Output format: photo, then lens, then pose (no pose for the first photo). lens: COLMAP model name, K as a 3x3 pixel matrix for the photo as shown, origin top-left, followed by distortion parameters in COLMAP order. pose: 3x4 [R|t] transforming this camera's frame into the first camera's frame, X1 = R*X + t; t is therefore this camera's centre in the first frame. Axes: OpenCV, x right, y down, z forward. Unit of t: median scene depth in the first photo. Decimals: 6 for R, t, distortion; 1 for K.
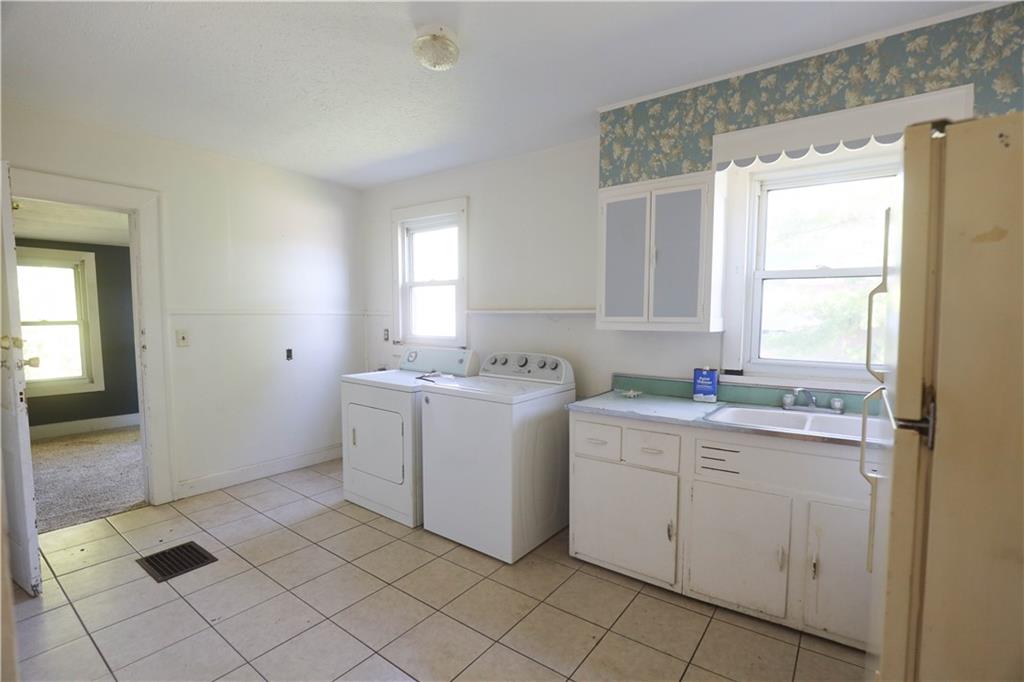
lens RADIAL K [[462.3, 0, 516.8], [0, 462.3, 354.9], [0, 0, 1]] dist [-0.034871, 0.006873]
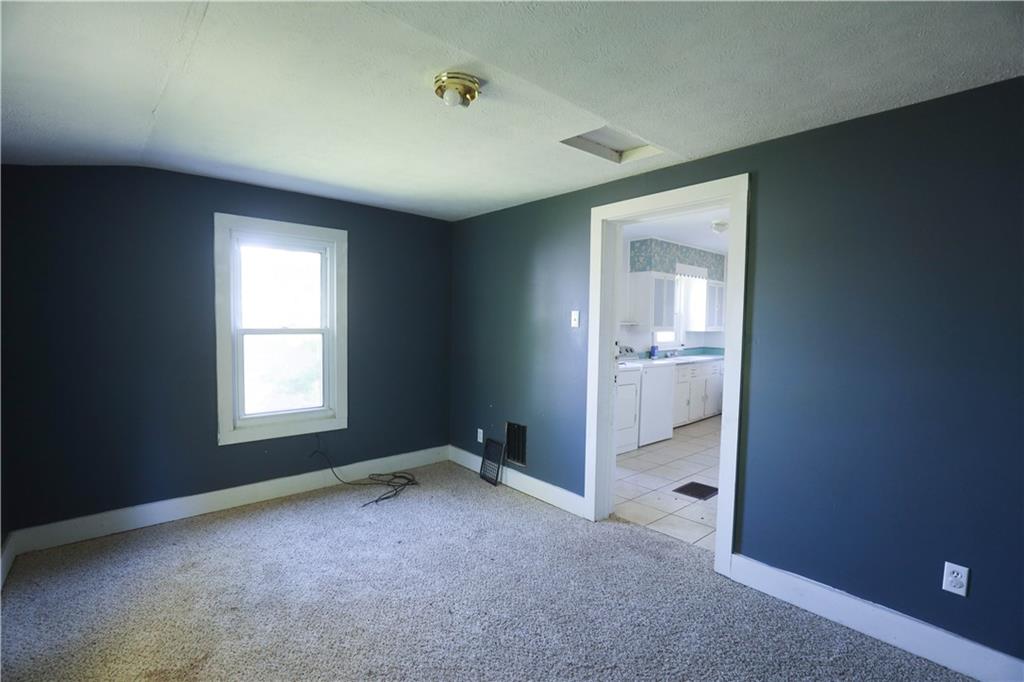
lens RADIAL K [[462.3, 0, 516.8], [0, 462.3, 354.9], [0, 0, 1]] dist [-0.034871, 0.006873]
pose [[0.217873, -0.069530, 0.973497, -2.467434], [0.065209, 0.996267, 0.056562, -0.128773], [-0.973796, 0.051157, 0.221594, 1.287422]]
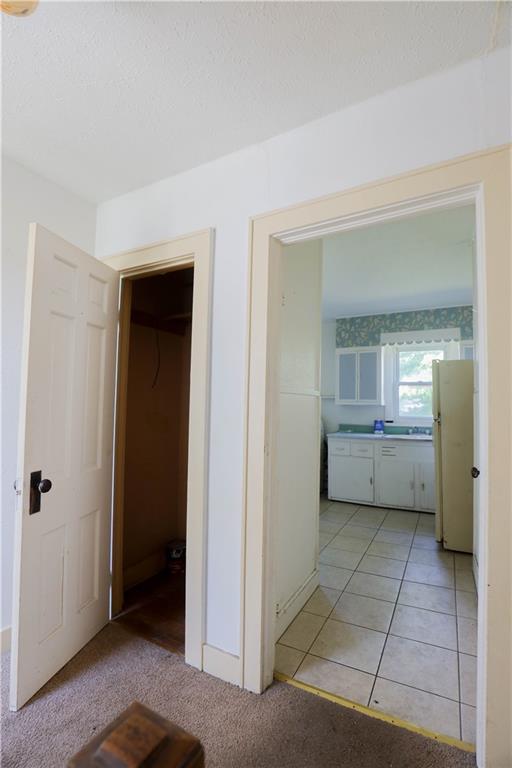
lens RADIAL K [[346.7, 0, 264.1], [0, 346.7, 390.1], [0, 0, 1]] dist [-0.034871, 0.006873]
pose [[0.988540, 0.013215, 0.150382, -0.535616], [0.004032, 0.993495, -0.113806, 0.085165], [-0.150907, 0.113108, 0.982056, -0.841161]]
